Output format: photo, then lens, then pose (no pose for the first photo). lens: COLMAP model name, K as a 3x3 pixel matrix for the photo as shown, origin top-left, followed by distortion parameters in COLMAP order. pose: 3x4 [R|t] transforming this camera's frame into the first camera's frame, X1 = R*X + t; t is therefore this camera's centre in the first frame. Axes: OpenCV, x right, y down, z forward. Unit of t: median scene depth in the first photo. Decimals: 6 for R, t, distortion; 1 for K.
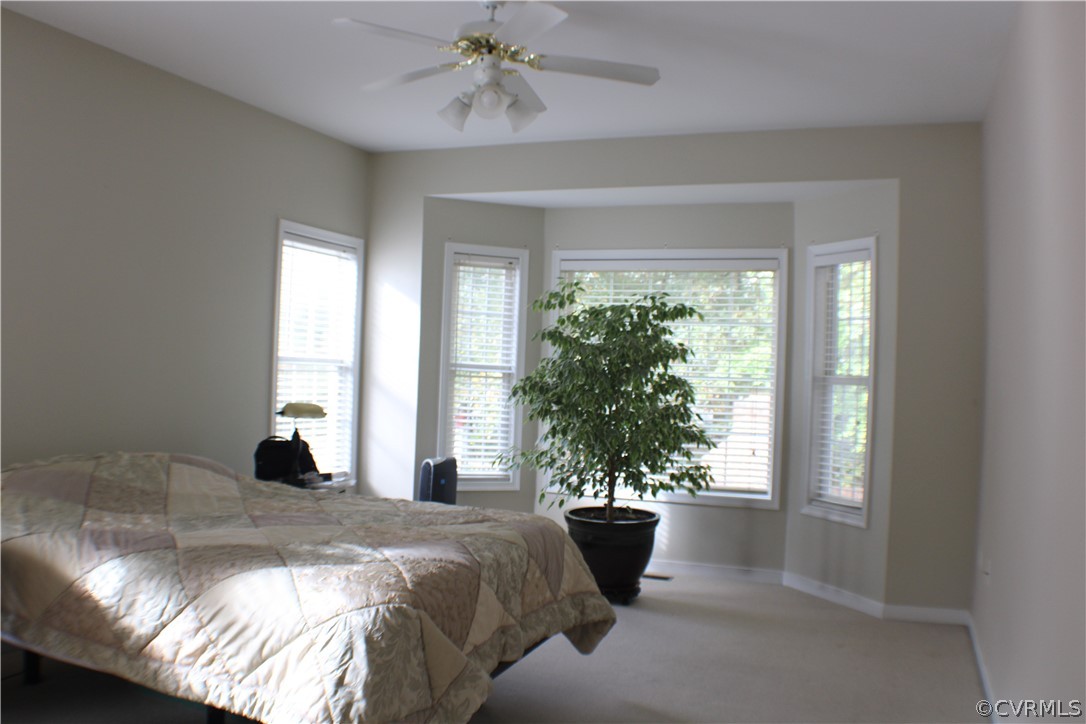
lens RADIAL K [[878.7, 0, 544.1], [0, 878.7, 350.0], [0, 0, 1]] dist [-0.219424, 0.101274]
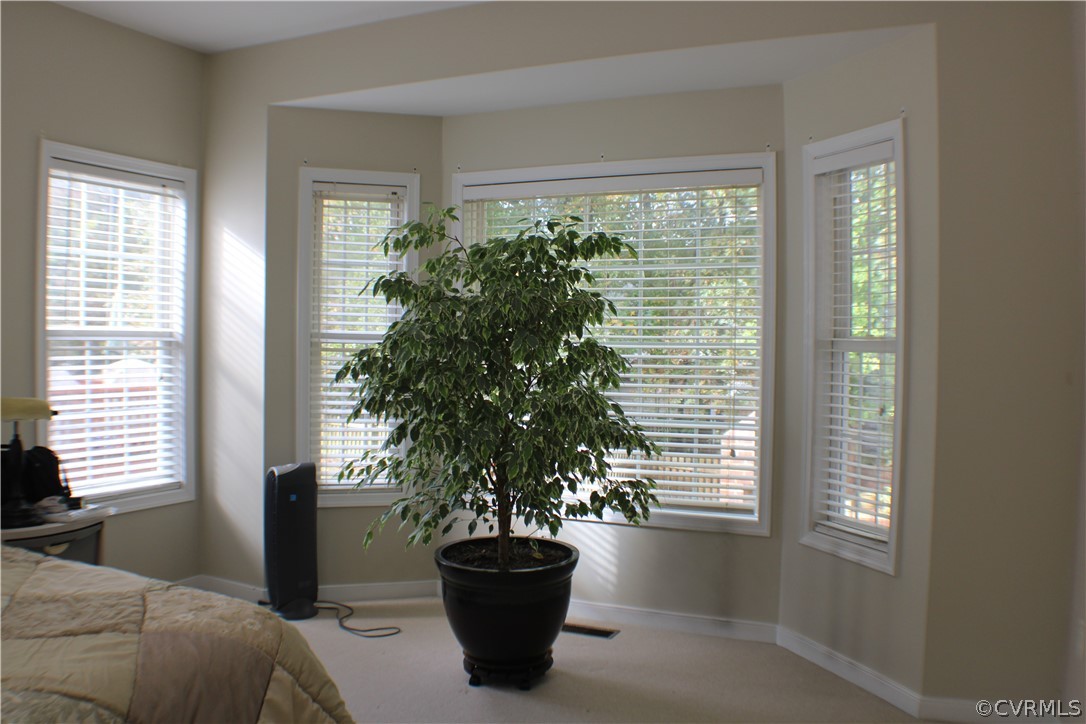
lens RADIAL K [[878.7, 0, 544.1], [0, 878.7, 350.0], [0, 0, 1]] dist [-0.219424, 0.101274]
pose [[0.997804, -0.023230, -0.062027, 0.145745], [0.025546, 0.998996, 0.036798, 0.008730], [0.061110, -0.038302, 0.997396, 0.327571]]
